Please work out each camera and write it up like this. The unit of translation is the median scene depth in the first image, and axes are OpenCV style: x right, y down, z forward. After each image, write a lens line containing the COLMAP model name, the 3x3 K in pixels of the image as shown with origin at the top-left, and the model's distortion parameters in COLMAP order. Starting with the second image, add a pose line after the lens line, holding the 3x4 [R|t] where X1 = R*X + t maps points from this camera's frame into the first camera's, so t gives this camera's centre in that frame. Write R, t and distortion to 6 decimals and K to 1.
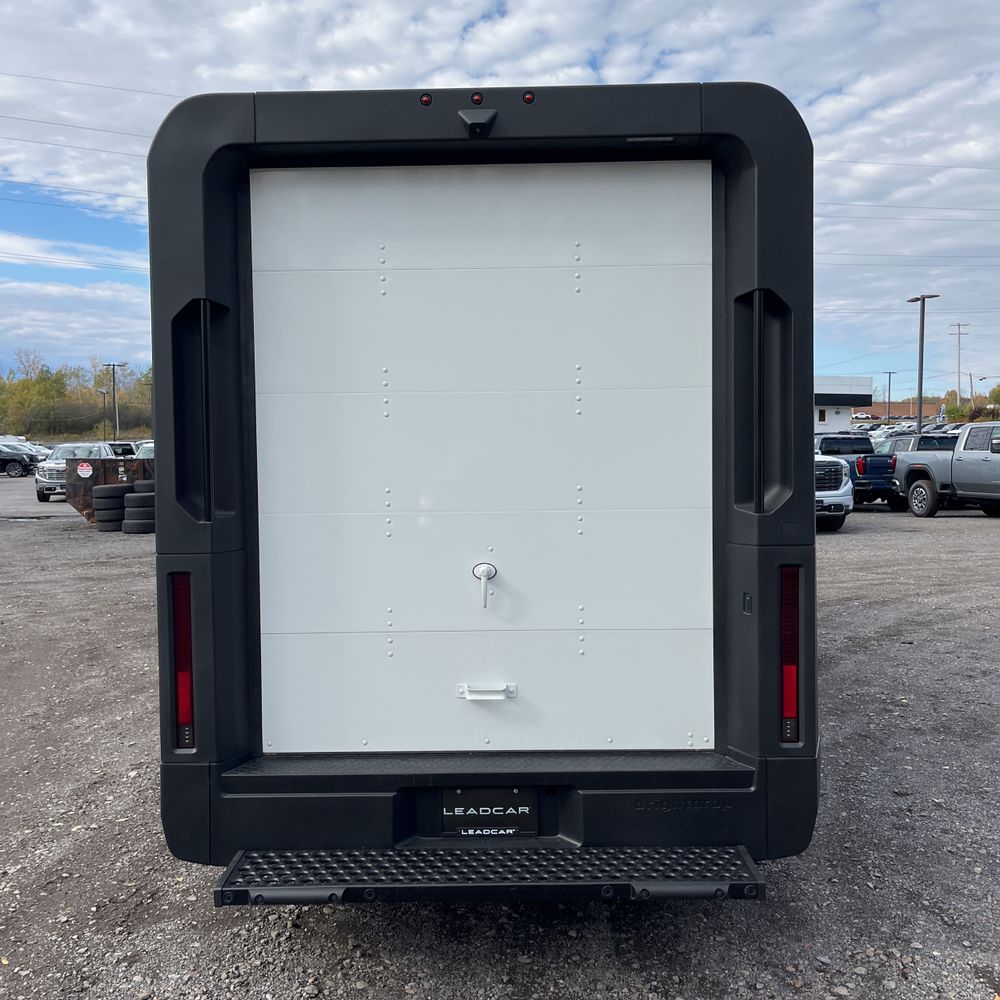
lens RADIAL K [[1011.2, 0, 509.3], [0, 1011.2, 468.1], [0, 0, 1]] dist [0.015163, 0.000000]
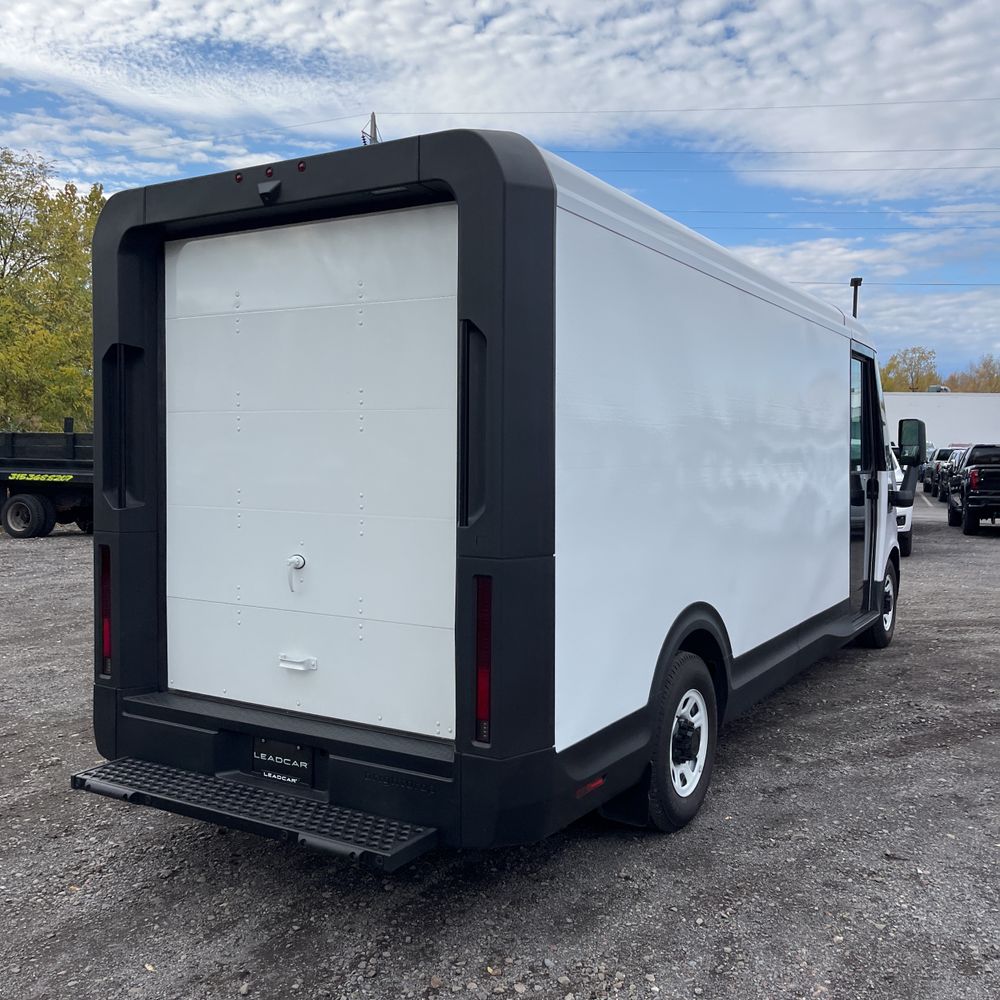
lens RADIAL K [[1011.2, 0, 506.7], [0, 1011.2, 471.7], [0, 0, 1]] dist [0.015163, 0.000000]
pose [[0.868347, 0.031710, -0.494942, 0.781051], [-0.030299, 0.999482, 0.010878, -0.025608], [0.495031, 0.005550, 0.868858, 0.081306]]
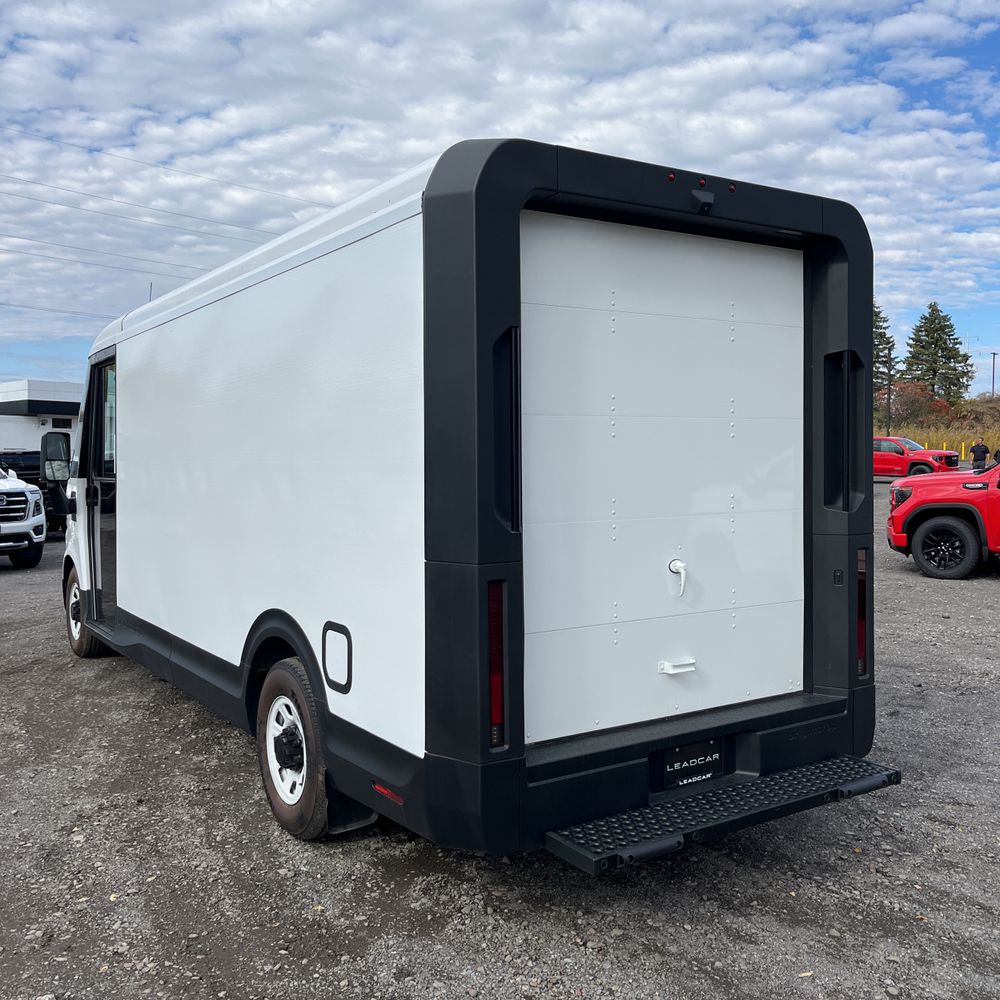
lens RADIAL K [[1011.2, 0, 500.3], [0, 1011.2, 464.0], [0, 0, 1]] dist [0.015163, 0.000000]
pose [[0.826905, 0.003674, 0.562329, -0.882925], [0.008188, 0.999794, -0.018572, 0.000388], [-0.562281, 0.019961, 0.826705, 0.113187]]
